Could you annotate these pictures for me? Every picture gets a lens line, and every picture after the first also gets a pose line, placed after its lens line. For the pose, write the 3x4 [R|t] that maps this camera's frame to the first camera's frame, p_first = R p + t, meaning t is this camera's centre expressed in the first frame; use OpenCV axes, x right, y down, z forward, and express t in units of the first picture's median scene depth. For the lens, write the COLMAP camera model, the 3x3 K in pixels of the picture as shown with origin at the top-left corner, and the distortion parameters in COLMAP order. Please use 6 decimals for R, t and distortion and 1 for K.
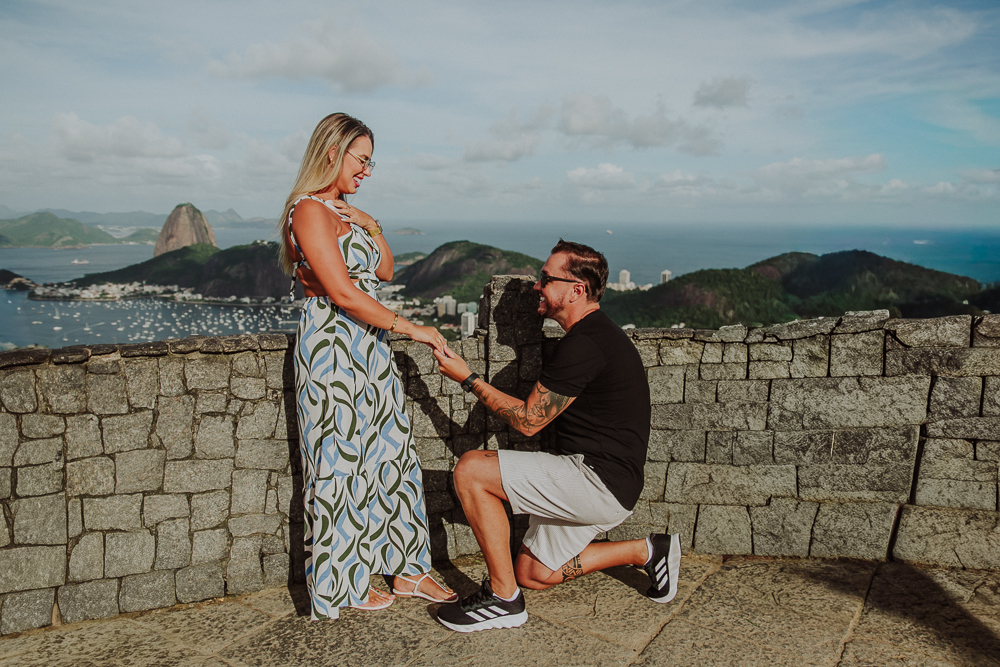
lens RADIAL K [[740.6, 0, 500.0], [0, 740.6, 333.5], [0, 0, 1]] dist [0.004380, -0.003037]
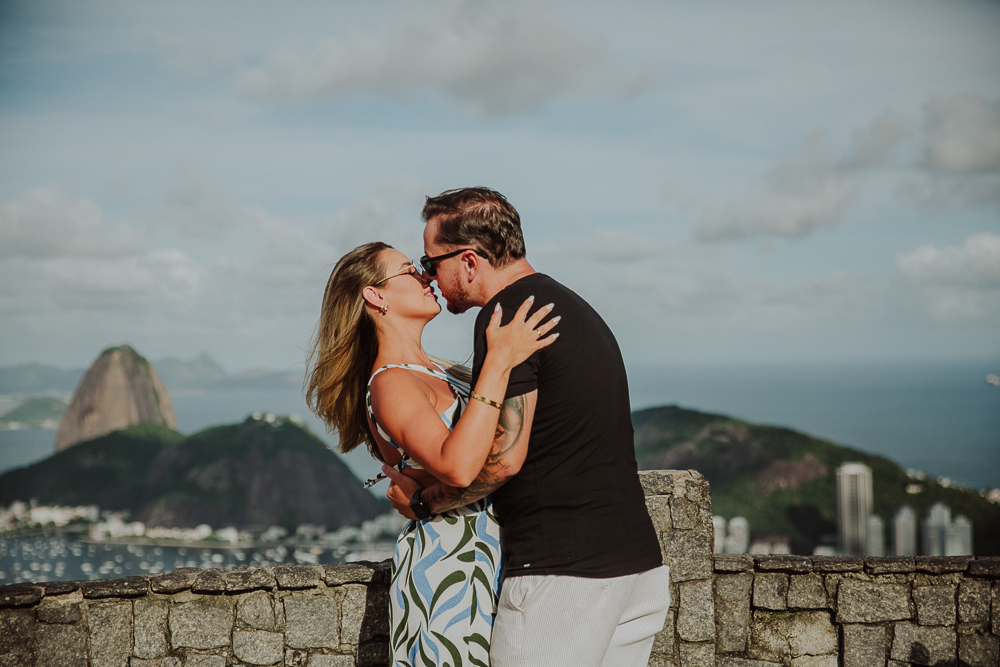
lens RADIAL K [[1540.5, 0, 500.0], [0, 1540.5, 333.5], [0, 0, 1]] dist [0.121895, 0.108203]
pose [[0.987505, -0.029720, -0.154763, 0.098794], [0.002815, 0.985226, -0.171236, 0.036042], [0.157566, 0.168661, 0.972999, -0.371476]]
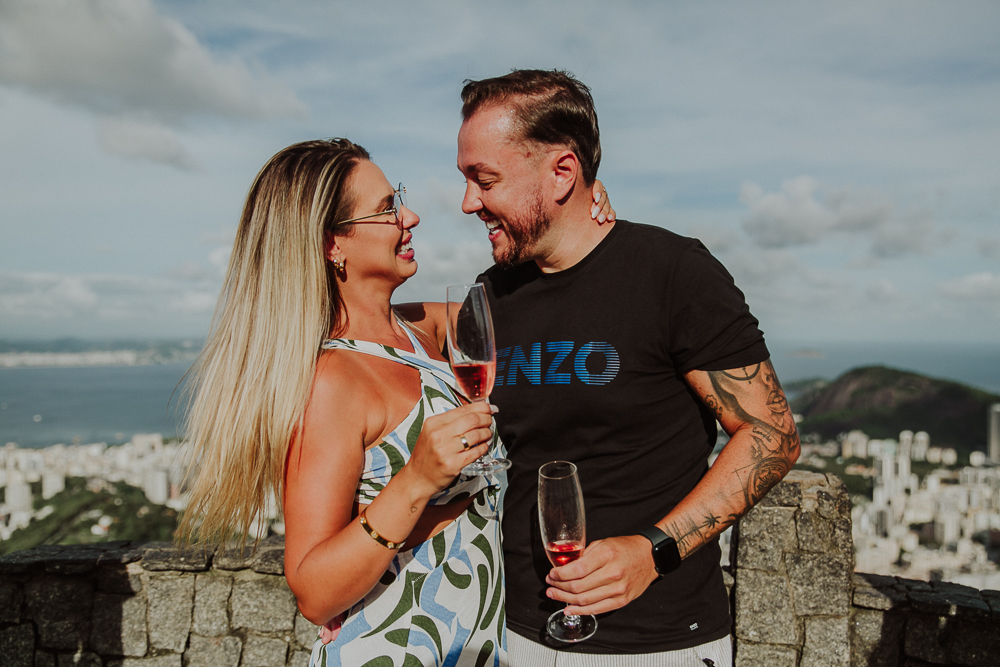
lens RADIAL K [[831.4, 0, 500.0], [0, 831.4, 333.5], [0, 0, 1]] dist [-0.003955, 0.004535]
pose [[0.889668, -0.004098, -0.456590, 0.116250], [-0.069080, 0.987242, -0.143462, -0.088003], [0.451353, 0.159175, 0.878034, 0.415363]]
